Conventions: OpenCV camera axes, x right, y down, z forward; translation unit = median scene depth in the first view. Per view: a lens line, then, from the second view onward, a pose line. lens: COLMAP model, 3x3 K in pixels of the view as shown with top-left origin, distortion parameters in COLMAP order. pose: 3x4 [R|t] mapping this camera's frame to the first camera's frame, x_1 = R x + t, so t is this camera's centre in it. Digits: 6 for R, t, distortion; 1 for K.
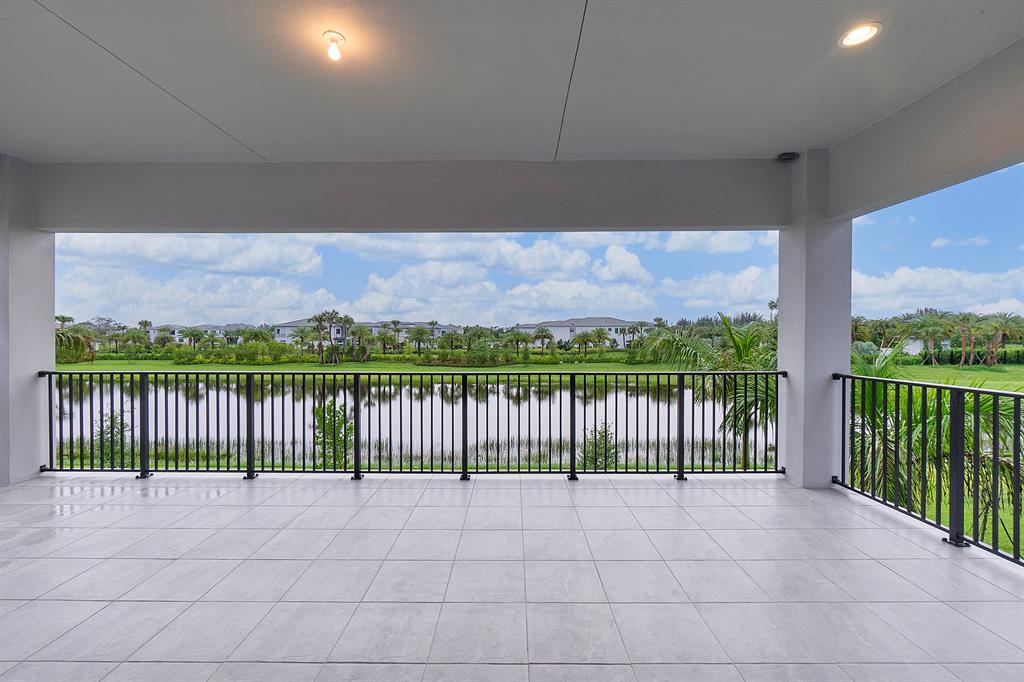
lens RADIAL K [[447.5, 0, 511.3], [0, 447.5, 337.0], [0, 0, 1]] dist [-0.004251, 0.001248]
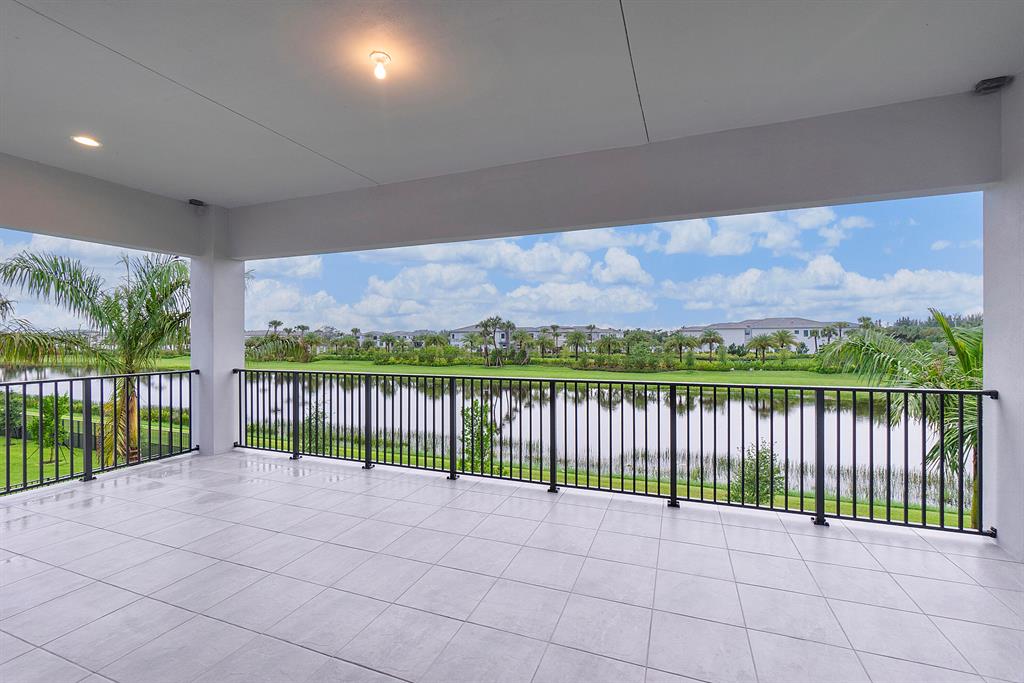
lens RADIAL K [[447.5, 0, 506.7], [0, 447.5, 338.0], [0, 0, 1]] dist [-0.004251, 0.001248]
pose [[0.934338, -0.004301, -0.356362, 0.042863], [0.001742, 0.999970, -0.007500, -0.000534], [0.356384, 0.006387, 0.934318, 0.021659]]
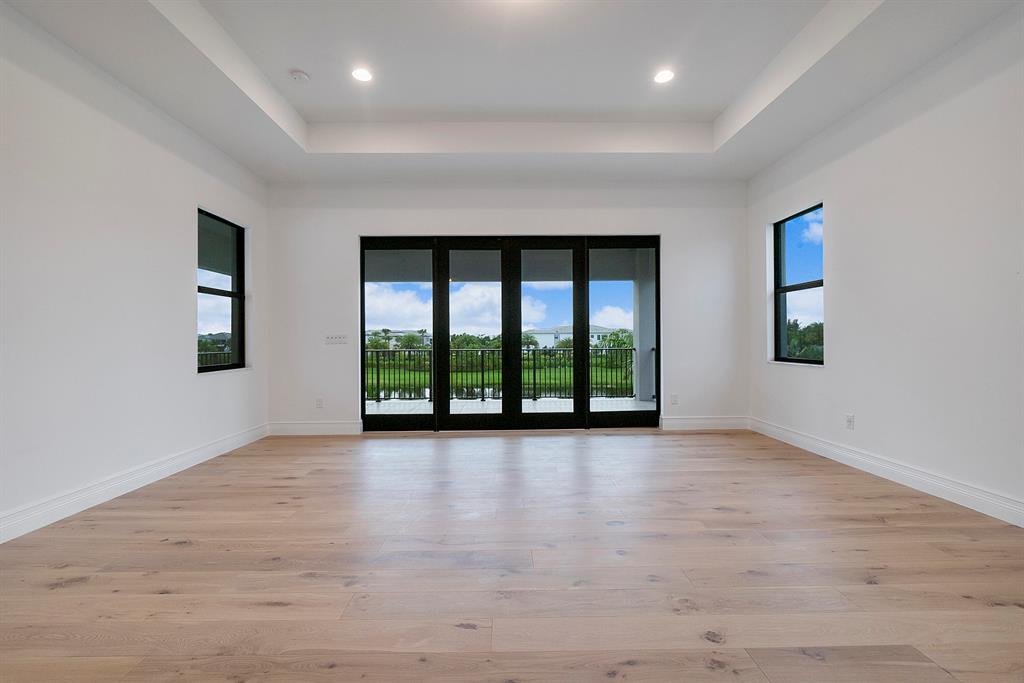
lens RADIAL K [[447.5, 0, 502.3], [0, 447.5, 340.9], [0, 0, 1]] dist [-0.004251, 0.001248]
pose [[0.999930, -0.005318, 0.010581, -0.010811], [0.005415, 0.999943, -0.009175, 0.016960], [-0.010532, 0.009232, 0.999902, -0.322722]]
